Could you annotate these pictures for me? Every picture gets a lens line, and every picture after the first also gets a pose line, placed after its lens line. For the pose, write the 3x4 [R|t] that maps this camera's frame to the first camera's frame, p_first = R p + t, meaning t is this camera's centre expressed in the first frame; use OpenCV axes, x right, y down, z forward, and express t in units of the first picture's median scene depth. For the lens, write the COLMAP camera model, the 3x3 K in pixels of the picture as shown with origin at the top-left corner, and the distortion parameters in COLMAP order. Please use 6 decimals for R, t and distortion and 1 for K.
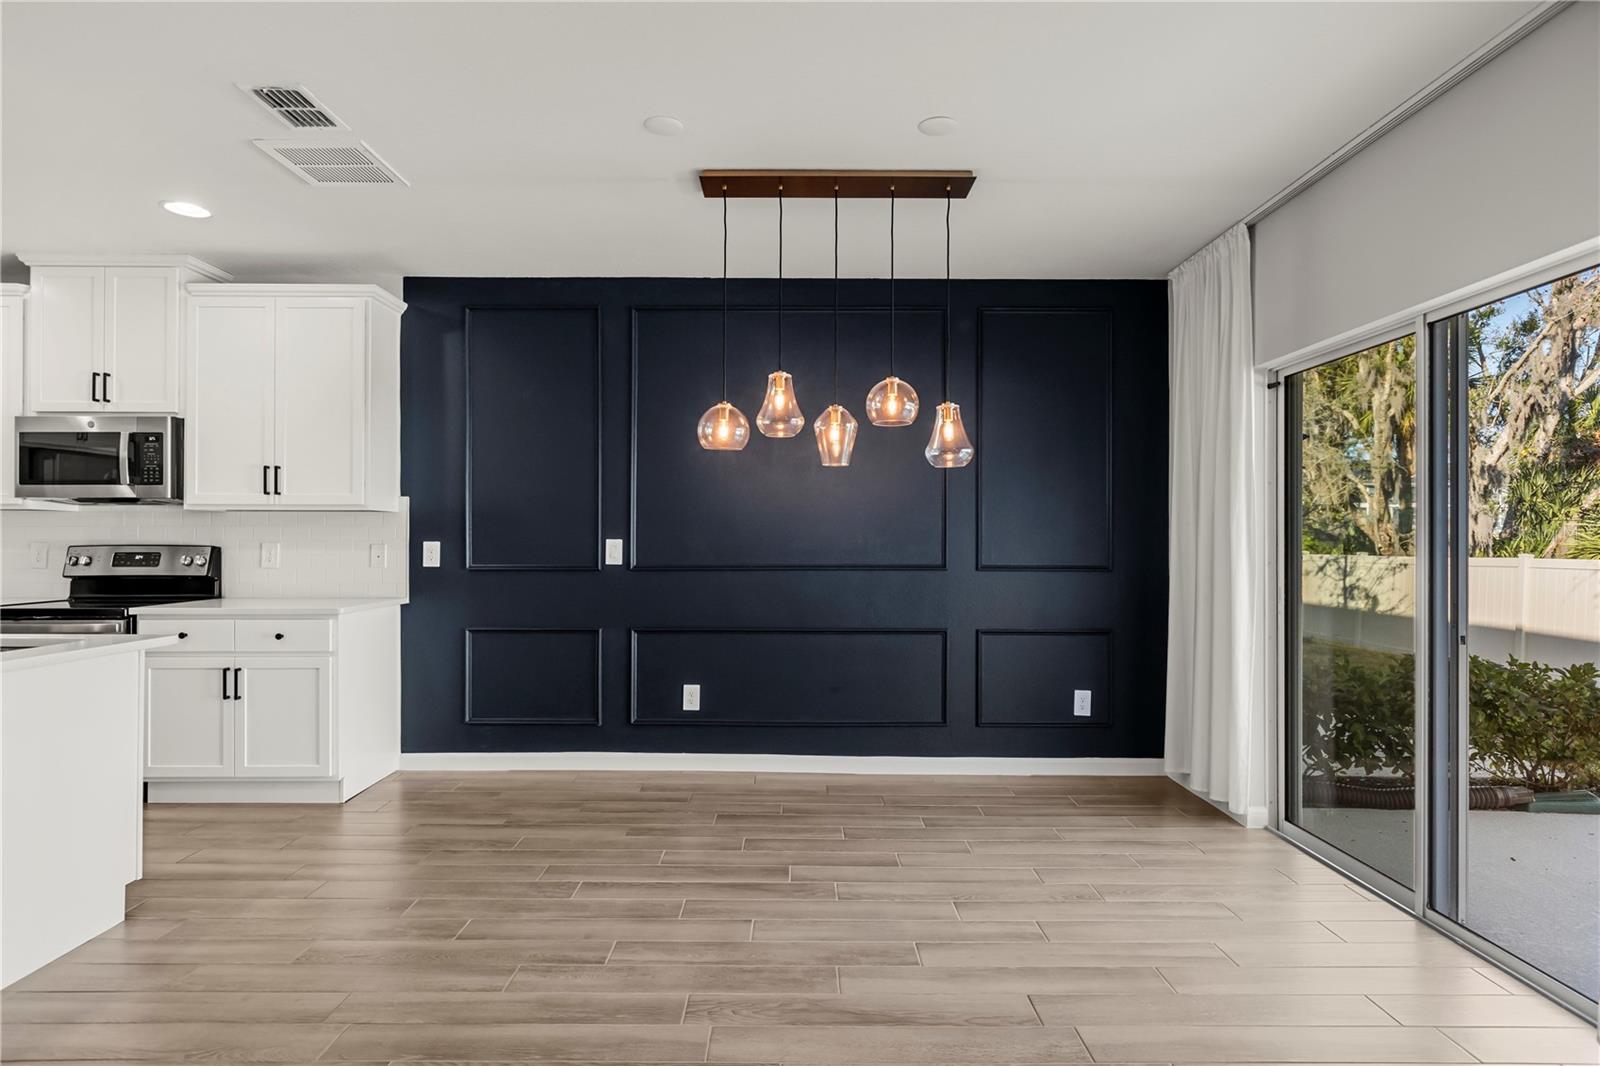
lens RADIAL K [[840.2, 0, 800.0], [0, 840.2, 538.2], [0, 0, 1]] dist [-0.000372, -0.000514]
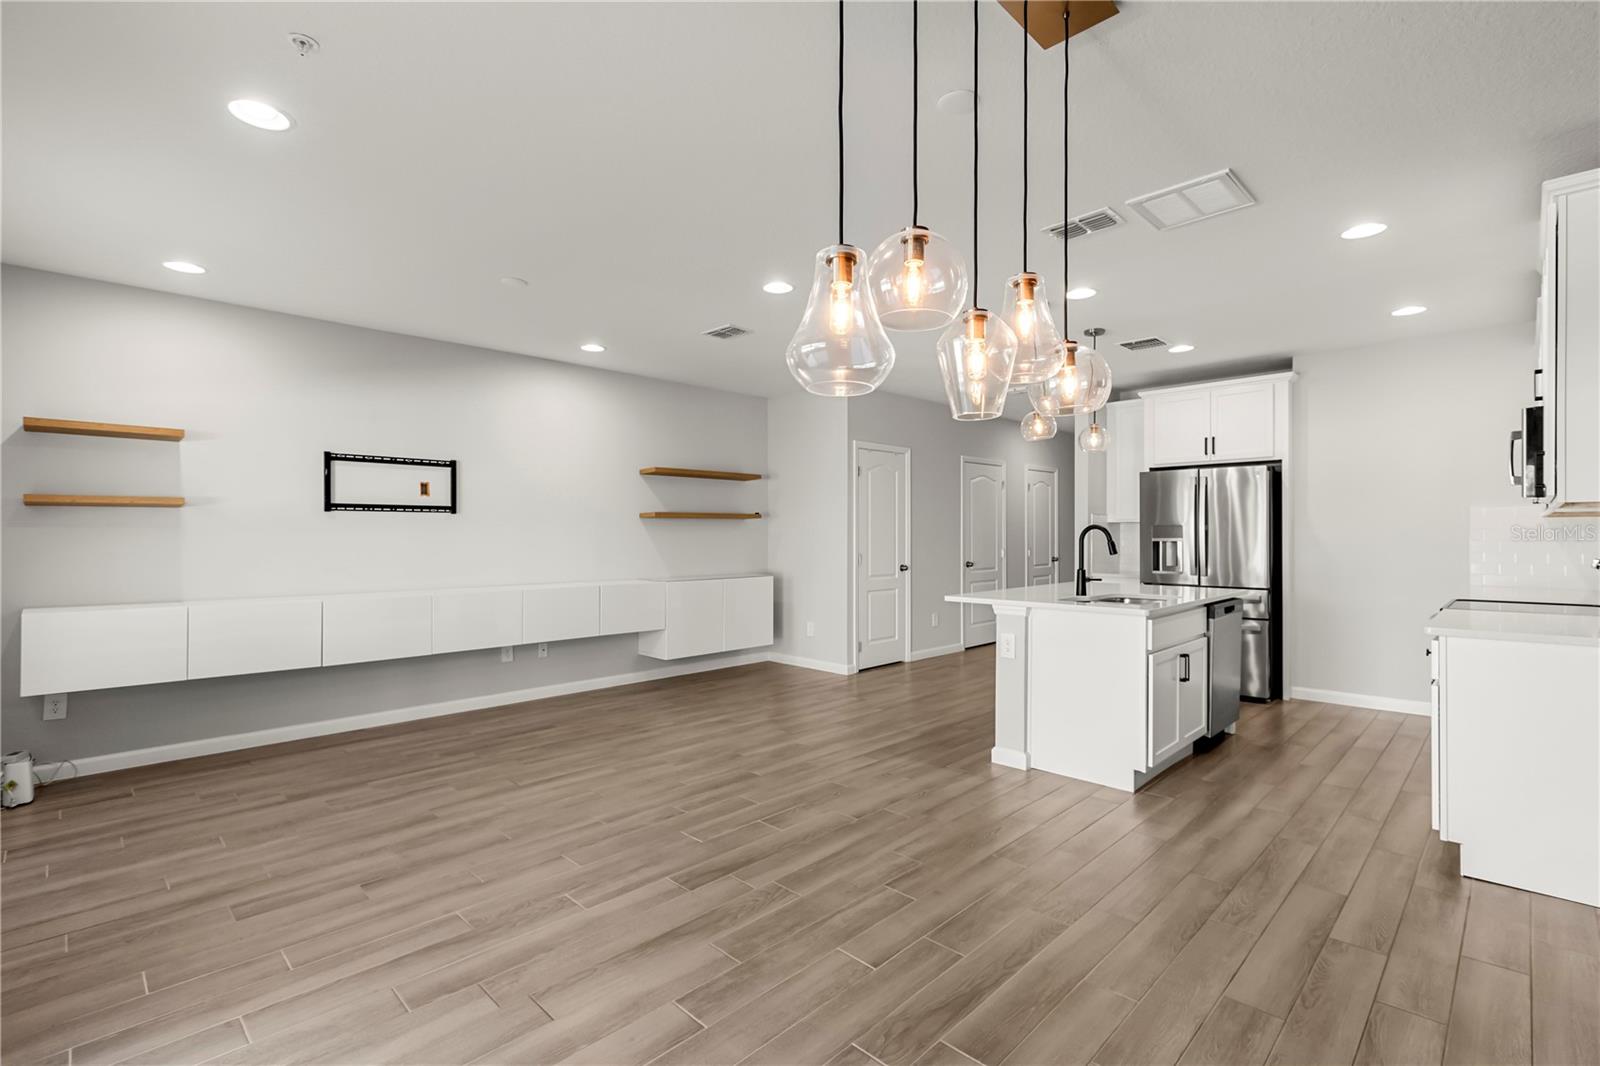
lens RADIAL K [[742.3, 0, 798.0], [0, 742.3, 536.1], [0, 0, 1]] dist [-0.000750, -0.000936]
pose [[-0.714663, -0.001550, -0.699467, 0.391678], [0.000489, 0.999996, -0.002715, -0.004151], [0.699469, -0.002282, -0.714660, 1.061368]]
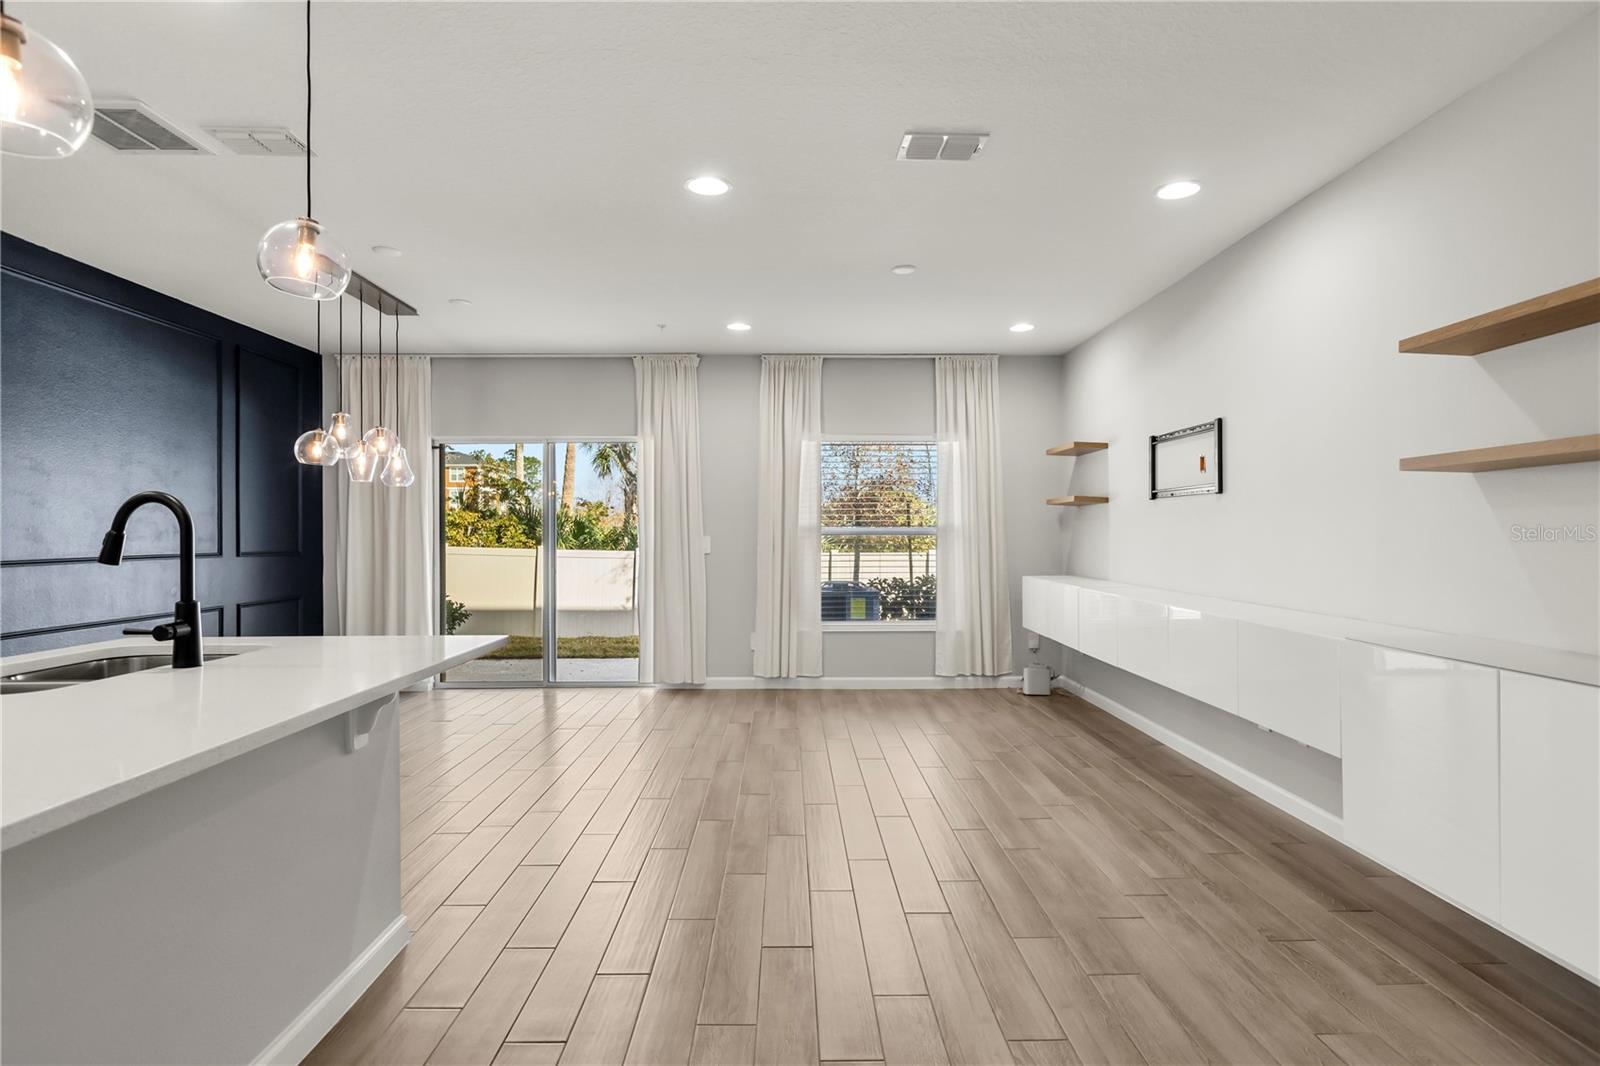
lens RADIAL K [[840.2, 0, 795.8], [0, 840.2, 542.2], [0, 0, 1]] dist [-0.000372, -0.000514]
pose [[-0.012153, -0.012186, 0.999852, -1.184395], [-0.000374, 0.999926, 0.012182, 0.000860], [-0.999926, -0.000226, -0.012157, 0.215923]]
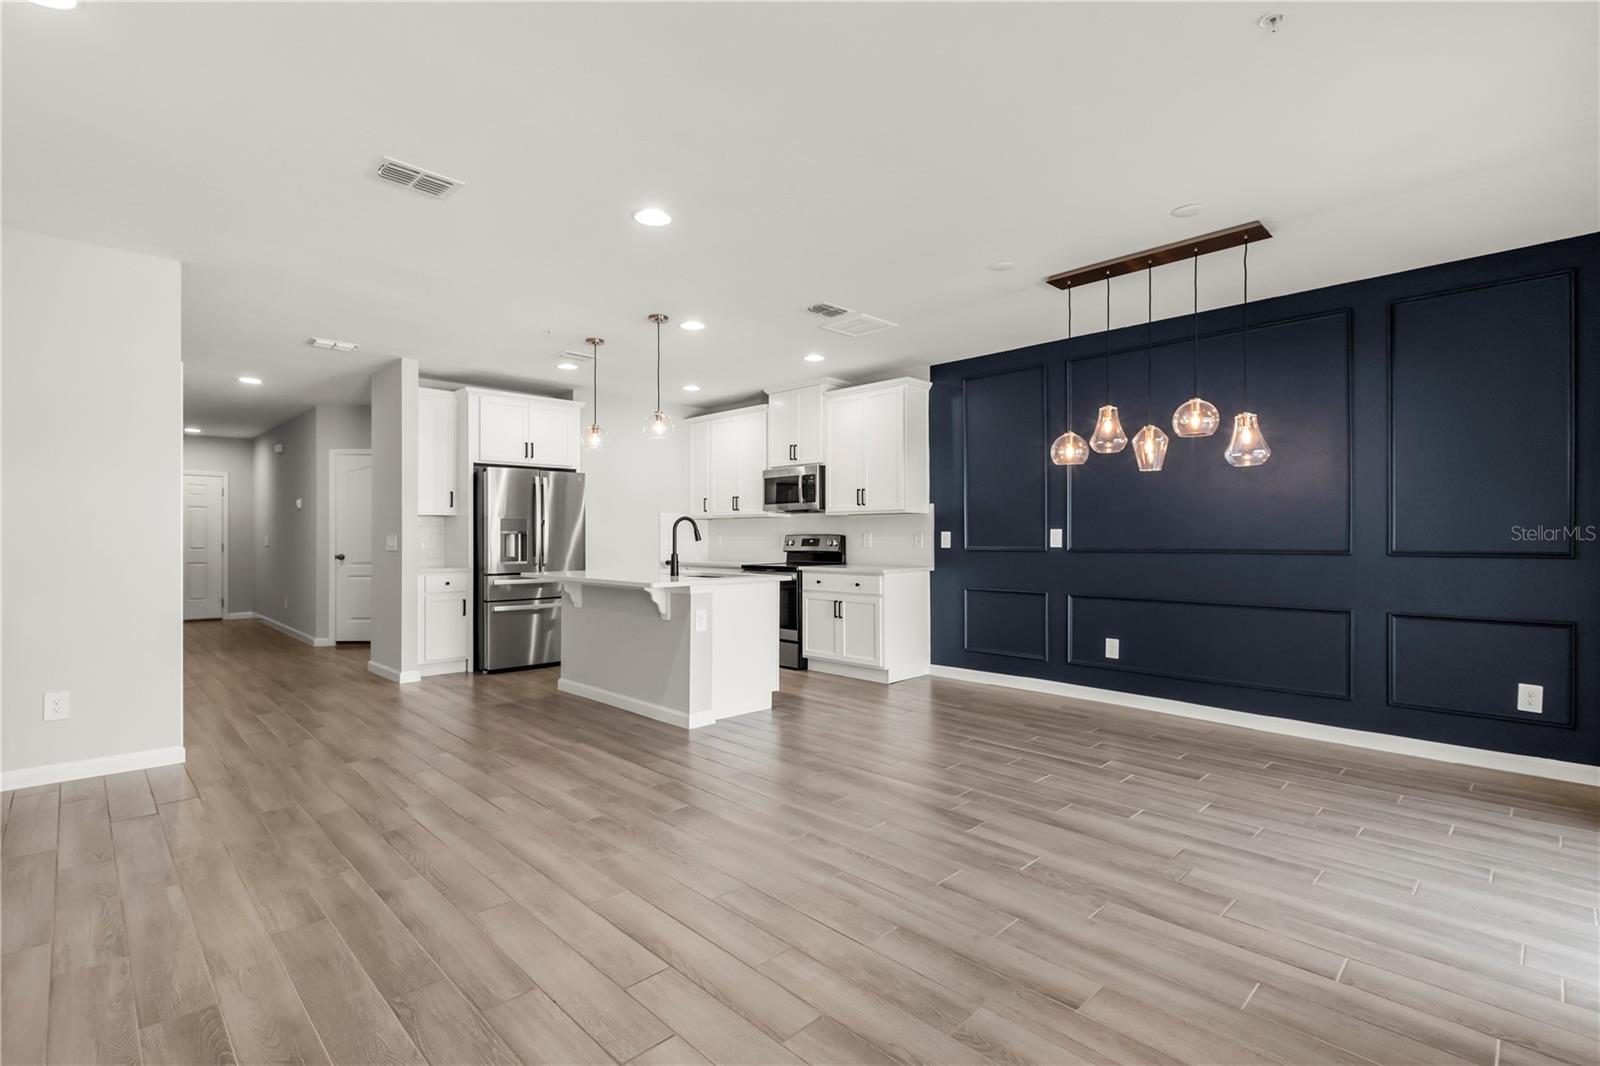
lens RADIAL K [[742.3, 0, 810.0], [0, 742.3, 539.9], [0, 0, 1]] dist [-0.000750, -0.000936]
pose [[0.705604, -0.000188, -0.708606, 0.416131], [0.004865, 0.999978, 0.004579, 0.013209], [0.708589, -0.006679, 0.705590, -0.180446]]
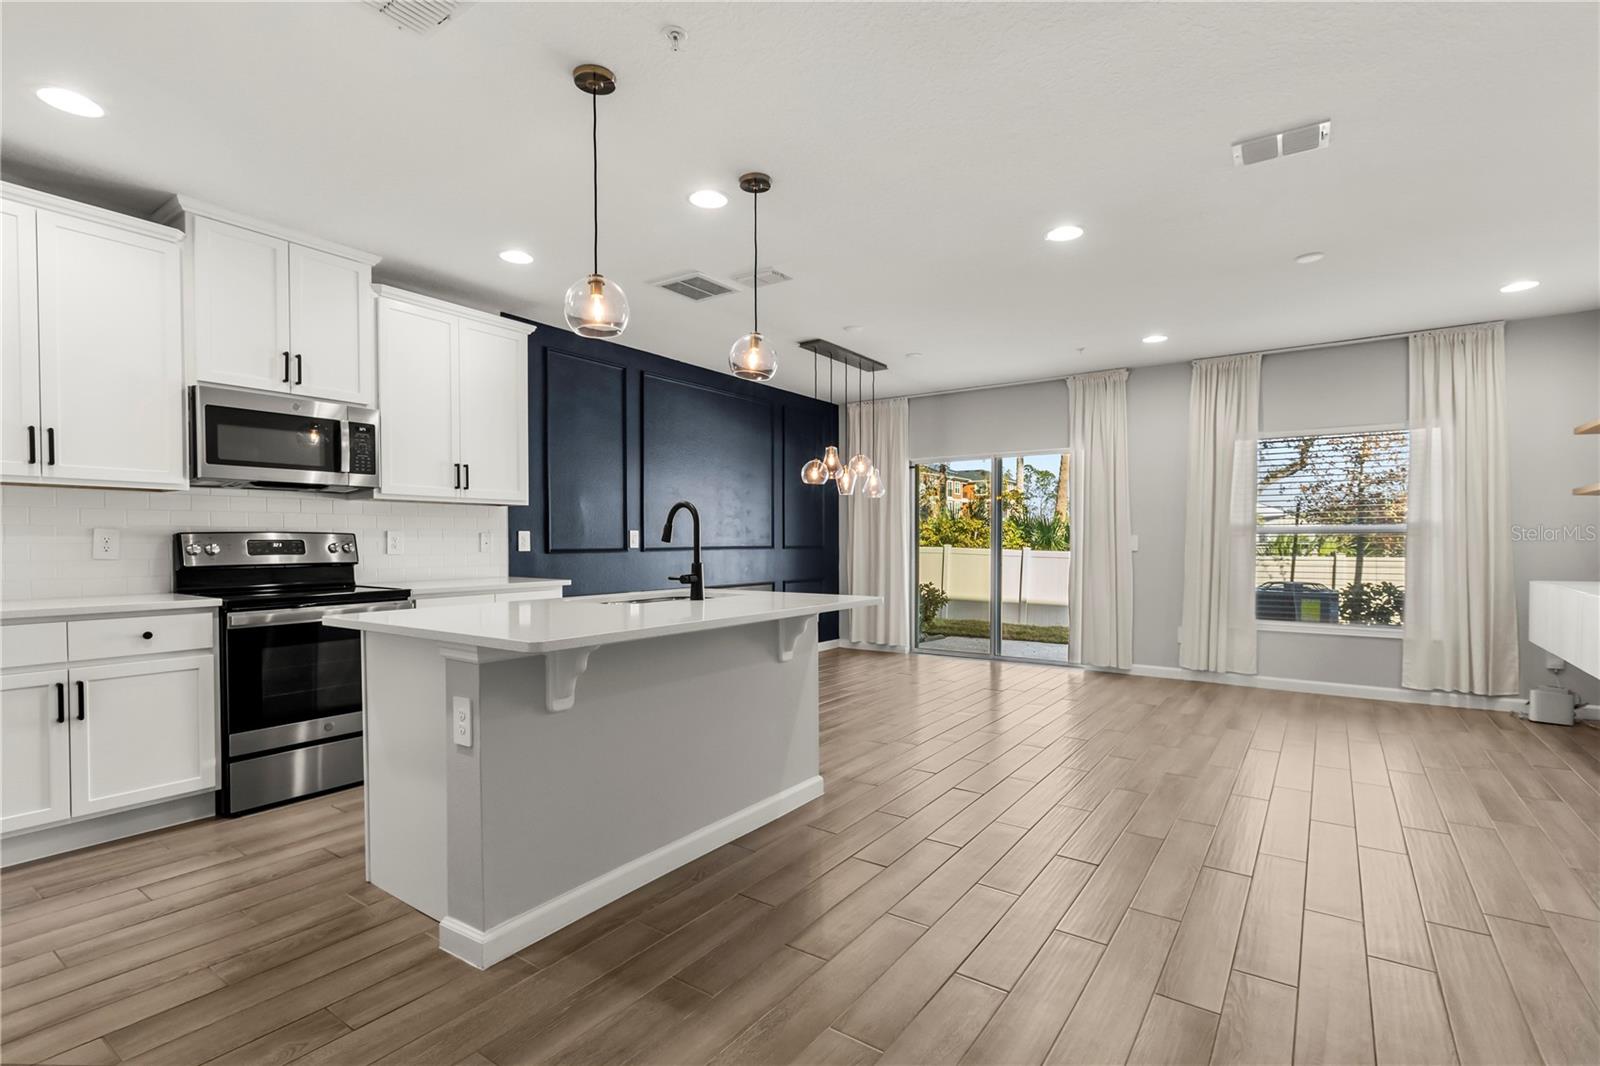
lens RADIAL K [[742.3, 0, 786.9], [0, 742.3, 576.2], [0, 0, 1]] dist [-0.000750, -0.000936]
pose [[0.588634, -0.041241, 0.807347, -1.259058], [-0.000644, 0.998674, 0.051483, 0.015718], [-0.808399, -0.030825, 0.587827, 0.033621]]
